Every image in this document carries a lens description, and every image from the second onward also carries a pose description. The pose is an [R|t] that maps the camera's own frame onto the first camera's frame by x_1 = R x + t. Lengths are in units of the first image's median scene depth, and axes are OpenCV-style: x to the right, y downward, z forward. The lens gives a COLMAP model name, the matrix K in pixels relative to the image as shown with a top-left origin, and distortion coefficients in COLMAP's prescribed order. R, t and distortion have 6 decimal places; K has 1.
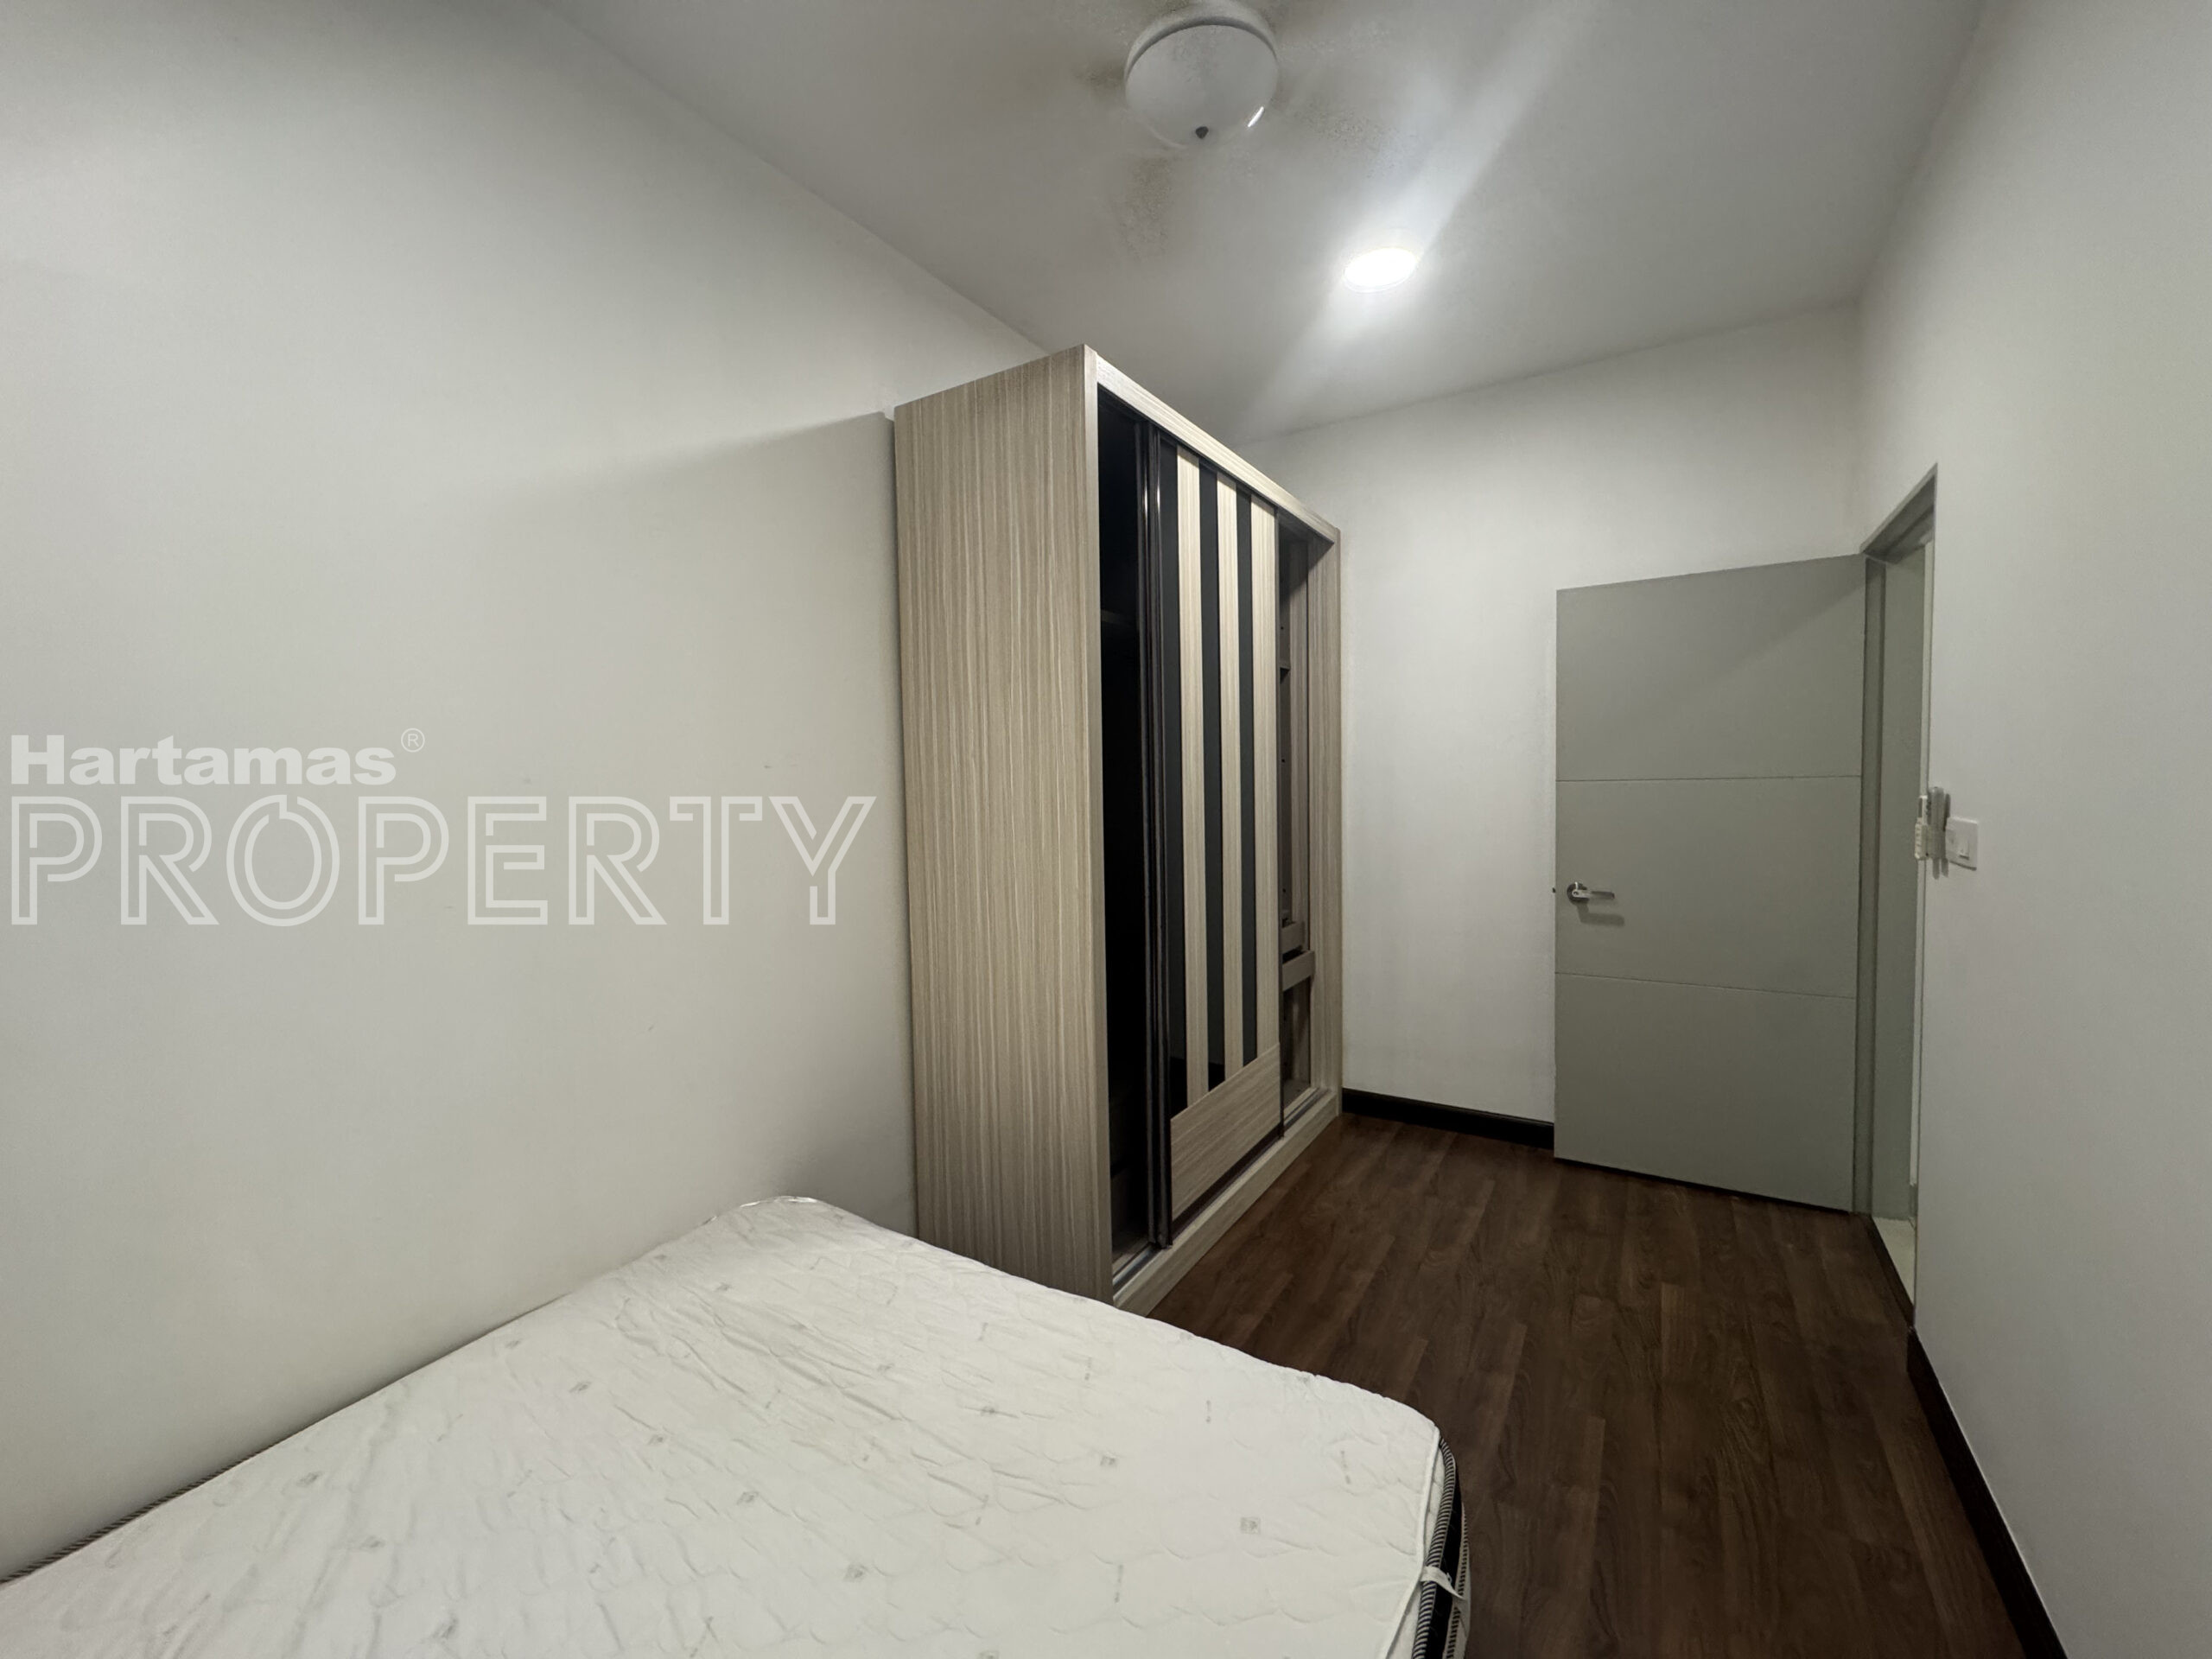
lens RADIAL K [[896.7, 0, 1106.0], [0, 896.7, 829.5], [0, 0, 1]] dist [0.009590, -0.000032]
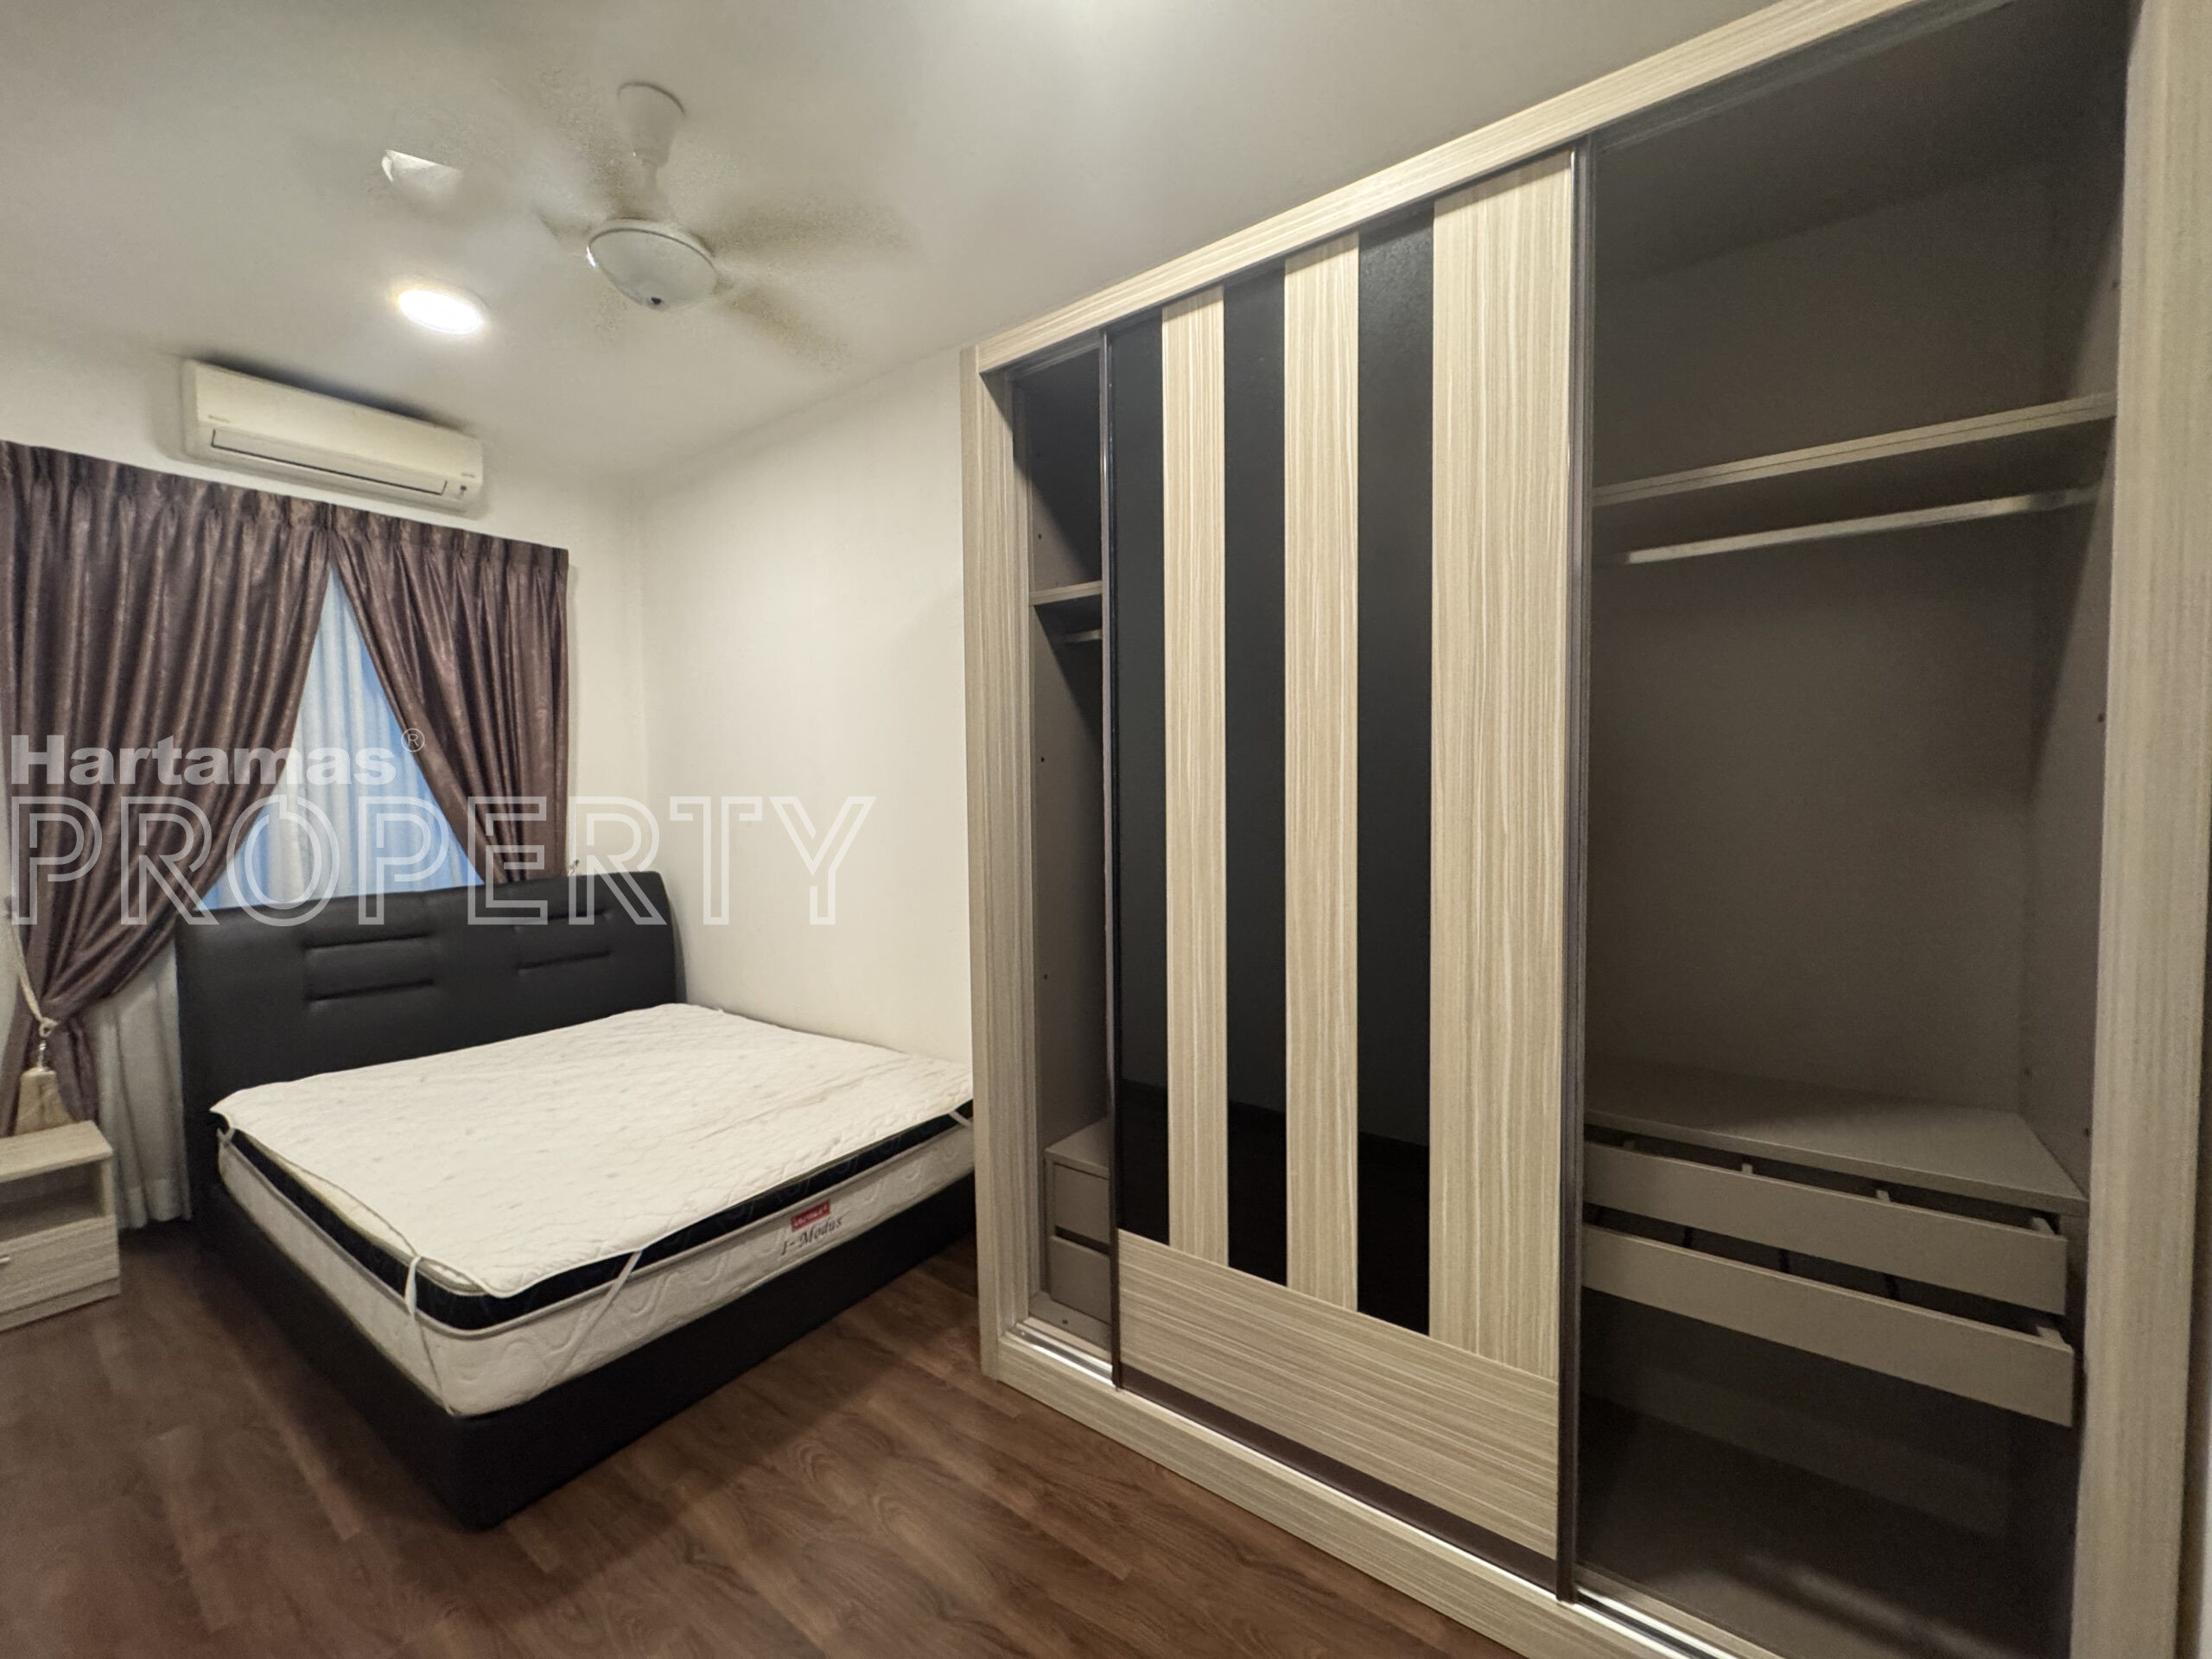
lens RADIAL K [[896.7, 0, 1106.0], [0, 896.7, 829.5], [0, 0, 1]] dist [0.009590, -0.000032]
pose [[-0.080554, 0.073853, -0.994010, 0.781557], [-0.030432, 0.996604, 0.076512, -0.077274], [0.996286, 0.036413, -0.078033, 0.992205]]
